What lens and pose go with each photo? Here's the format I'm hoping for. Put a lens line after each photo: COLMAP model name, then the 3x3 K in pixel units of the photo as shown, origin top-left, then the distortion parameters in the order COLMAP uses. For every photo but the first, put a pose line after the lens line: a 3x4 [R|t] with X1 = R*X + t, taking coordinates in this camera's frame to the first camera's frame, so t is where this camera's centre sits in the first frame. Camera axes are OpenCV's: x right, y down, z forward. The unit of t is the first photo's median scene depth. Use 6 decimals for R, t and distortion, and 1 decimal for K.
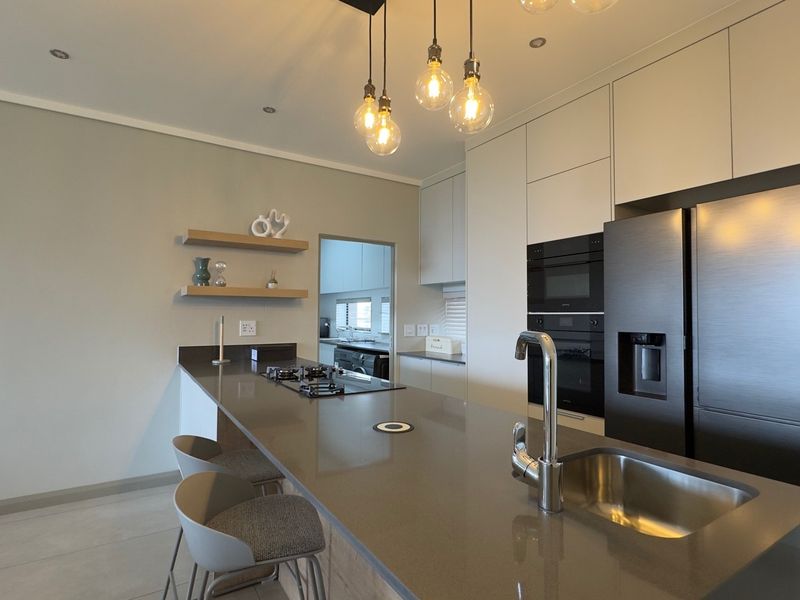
lens RADIAL K [[423.9, 0, 397.5], [0, 423.9, 300.1], [0, 0, 1]] dist [-0.001973, -0.000683]
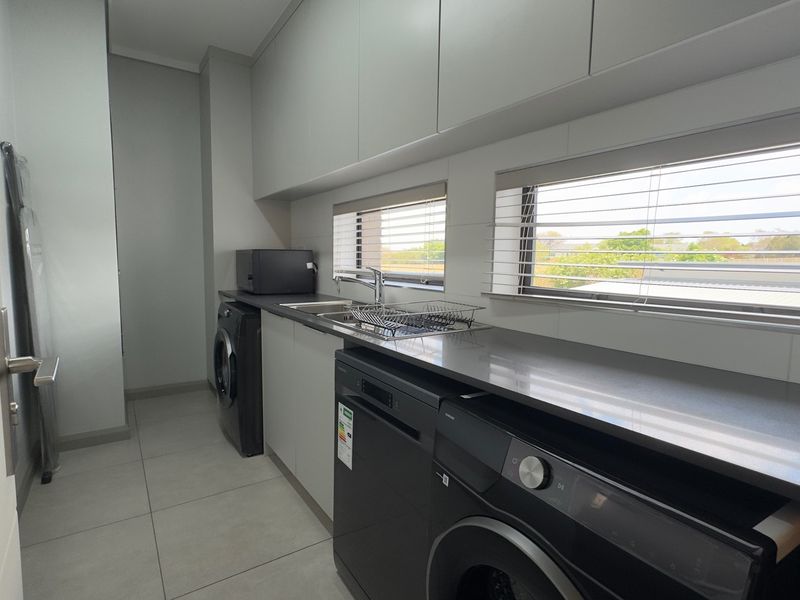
lens RADIAL K [[423.9, 0, 399.6], [0, 423.9, 302.6], [0, 0, 1]] dist [-0.001973, -0.000683]
pose [[0.999451, 0.010120, 0.031554, -0.187244], [-0.014266, 0.990868, 0.134079, 0.074608], [-0.029909, -0.134455, 0.990468, 1.177871]]
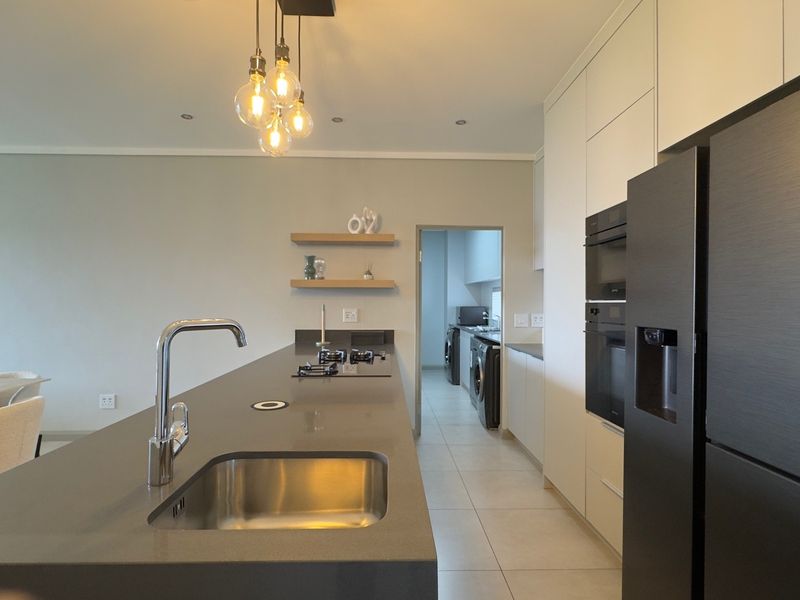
lens RADIAL K [[423.9, 0, 397.3], [0, 423.9, 303.0], [0, 0, 1]] dist [-0.001973, -0.000683]
pose [[0.859469, -0.001228, -0.511187, 0.339868], [0.018073, 0.999445, 0.027986, 0.003836], [0.510869, -0.033292, 0.859014, 0.091175]]
